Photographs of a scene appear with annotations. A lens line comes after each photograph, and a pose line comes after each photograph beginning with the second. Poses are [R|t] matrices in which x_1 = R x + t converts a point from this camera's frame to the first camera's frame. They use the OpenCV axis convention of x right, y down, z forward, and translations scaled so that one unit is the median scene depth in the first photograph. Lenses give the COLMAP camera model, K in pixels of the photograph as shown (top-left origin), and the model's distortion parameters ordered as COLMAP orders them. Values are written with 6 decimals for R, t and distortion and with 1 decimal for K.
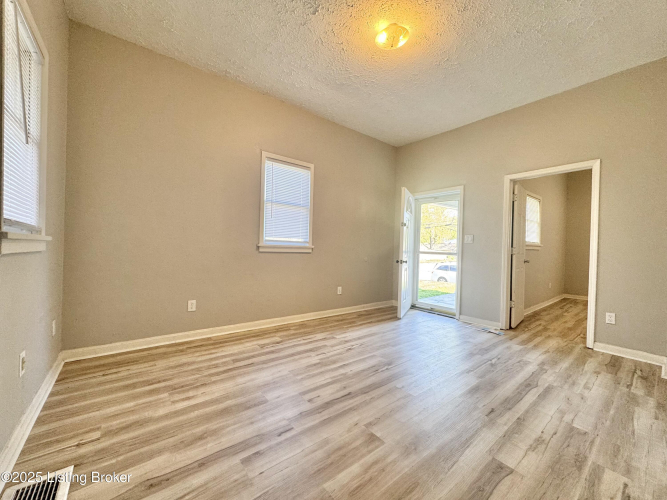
lens RADIAL K [[265.5, 0, 334.6], [0, 265.5, 250.1], [0, 0, 1]] dist [0.000082, -0.000199]
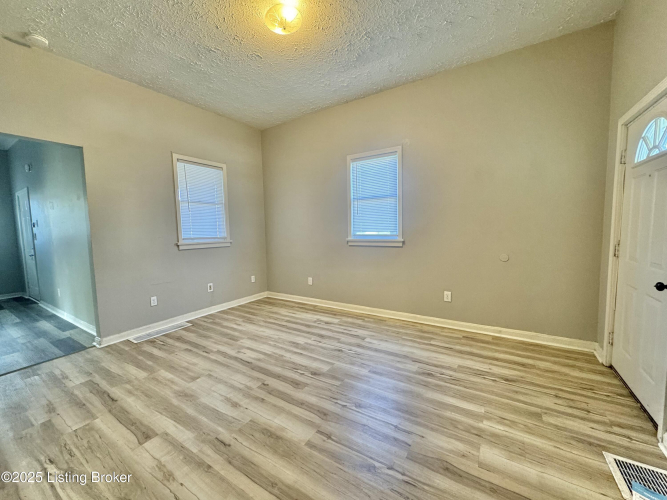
lens RADIAL K [[265.5, 0, 332.7], [0, 265.5, 250.9], [0, 0, 1]] dist [0.000082, -0.000199]
pose [[0.322208, 0.048068, -0.945448, 1.019672], [0.024031, 0.997973, 0.058929, -0.051021], [0.946364, -0.041708, 0.320400, 0.731684]]
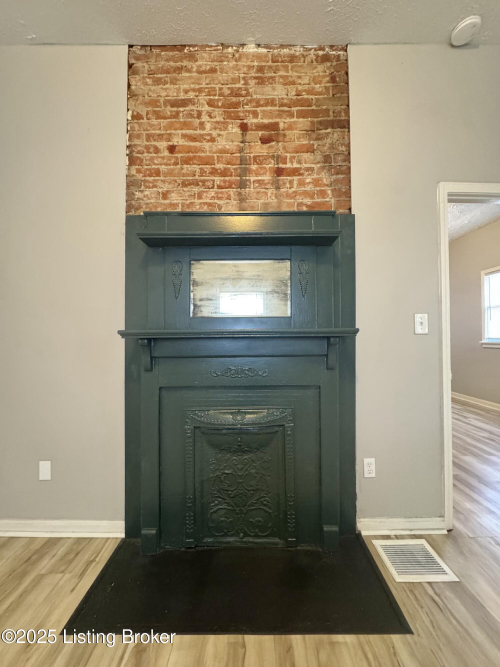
lens RADIAL K [[265.5, 0, 249.4], [0, 265.5, 334.8], [0, 0, 1]] dist [0.000082, -0.000199]
pose [[-0.629430, -0.042169, -0.775912, 1.907365], [-0.021678, 0.999091, -0.036712, 0.022545], [0.776755, -0.006288, -0.629772, 1.206961]]
